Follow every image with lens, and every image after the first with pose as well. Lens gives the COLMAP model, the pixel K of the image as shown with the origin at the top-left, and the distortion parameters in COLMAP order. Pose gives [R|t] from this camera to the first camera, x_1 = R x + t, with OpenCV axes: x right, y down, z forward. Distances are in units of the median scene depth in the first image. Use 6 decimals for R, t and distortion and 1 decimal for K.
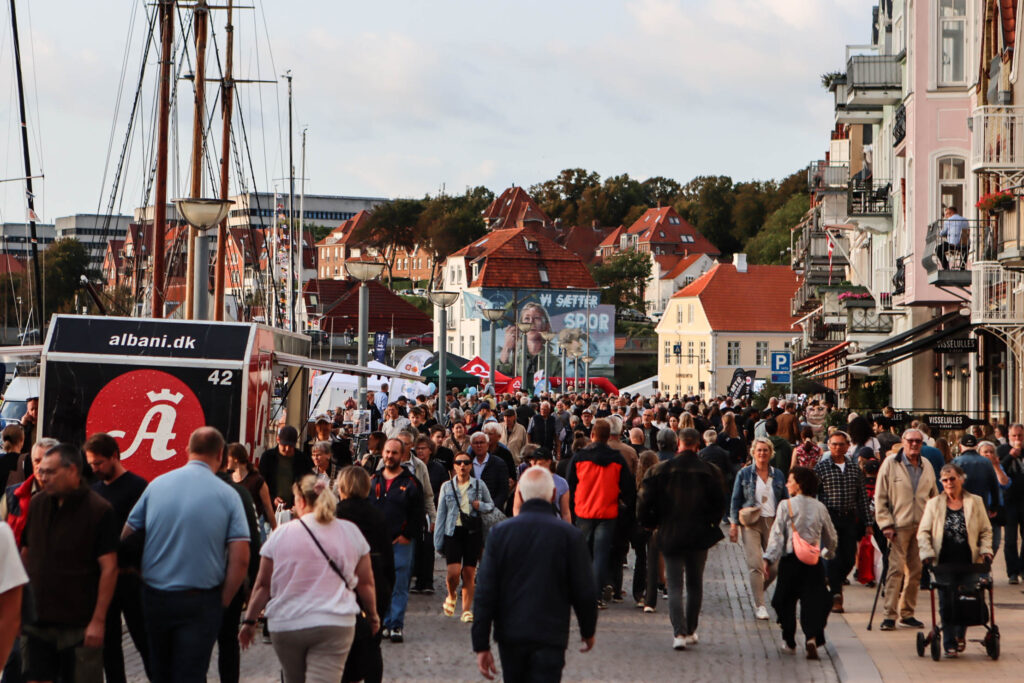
lens RADIAL K [[3323.8, 0, 511.9], [0, 3323.8, 341.7], [0, 0, 1]] dist [0.005785, 0.000000]
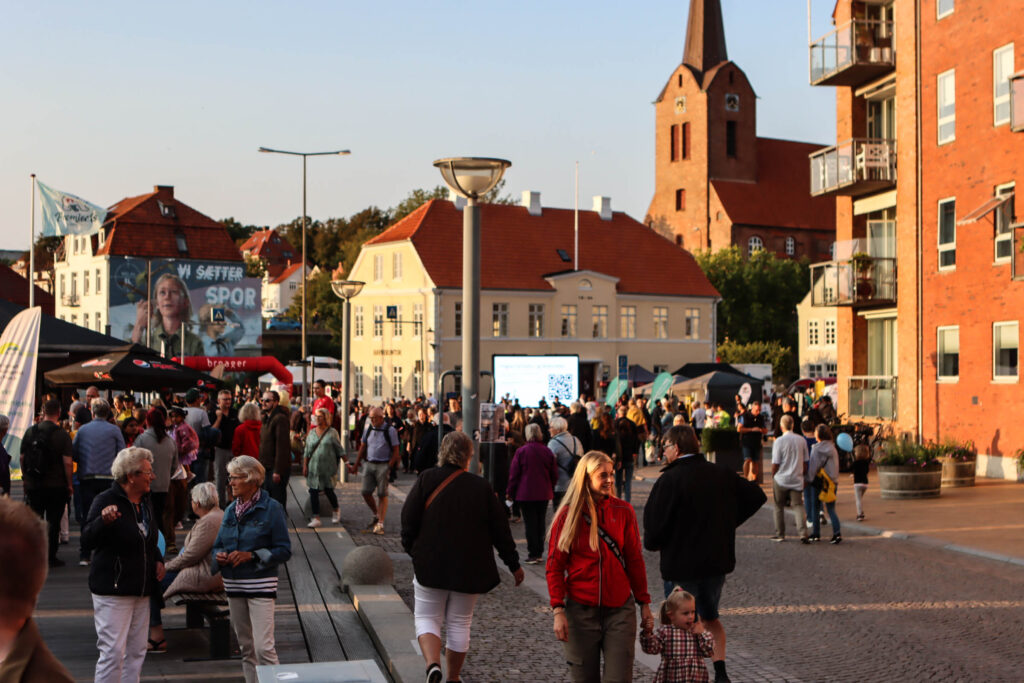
lens RADIAL K [[1660.7, 0, 511.9], [0, 1660.7, 341.1], [0, 0, 1]] dist [-0.071985, 0.000000]
pose [[0.977106, -0.006999, 0.212638, 0.001651], [0.007765, 0.999966, -0.002768, 0.007691], [-0.212611, 0.004355, 0.977127, 0.554124]]
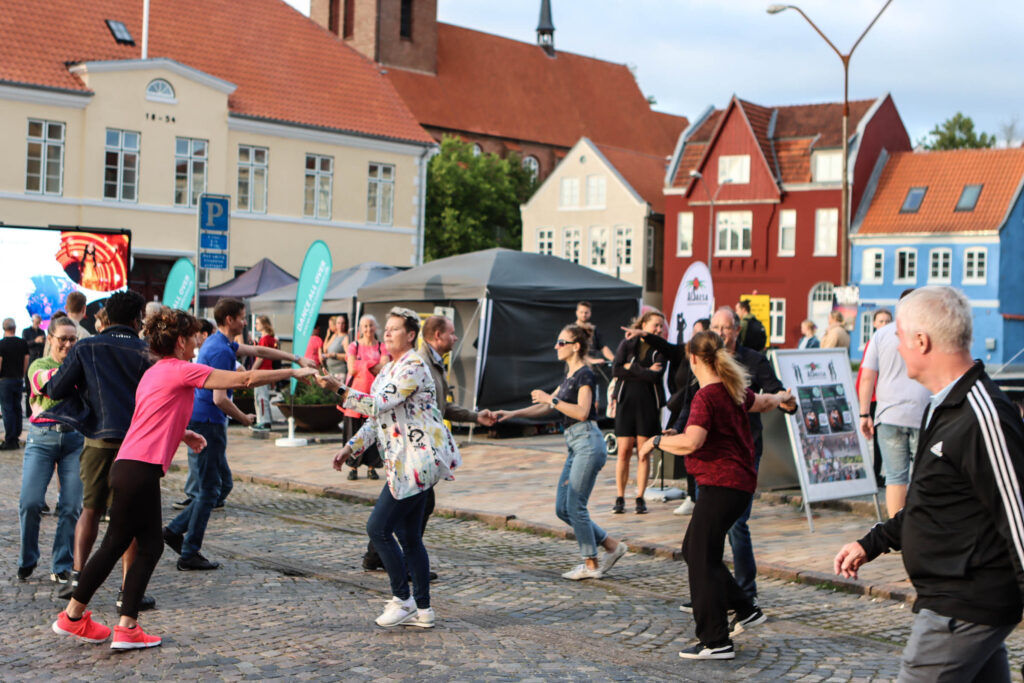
lens RADIAL K [[1618.1, 0, 511.9], [0, 1618.1, 340.7], [0, 0, 1]] dist [-0.027448, 0.000000]
pose [[0.908257, 0.009249, 0.418311, 0.048081], [-0.022101, 0.999420, 0.025889, 0.013715], [-0.417829, -0.032759, 0.907935, 0.706101]]
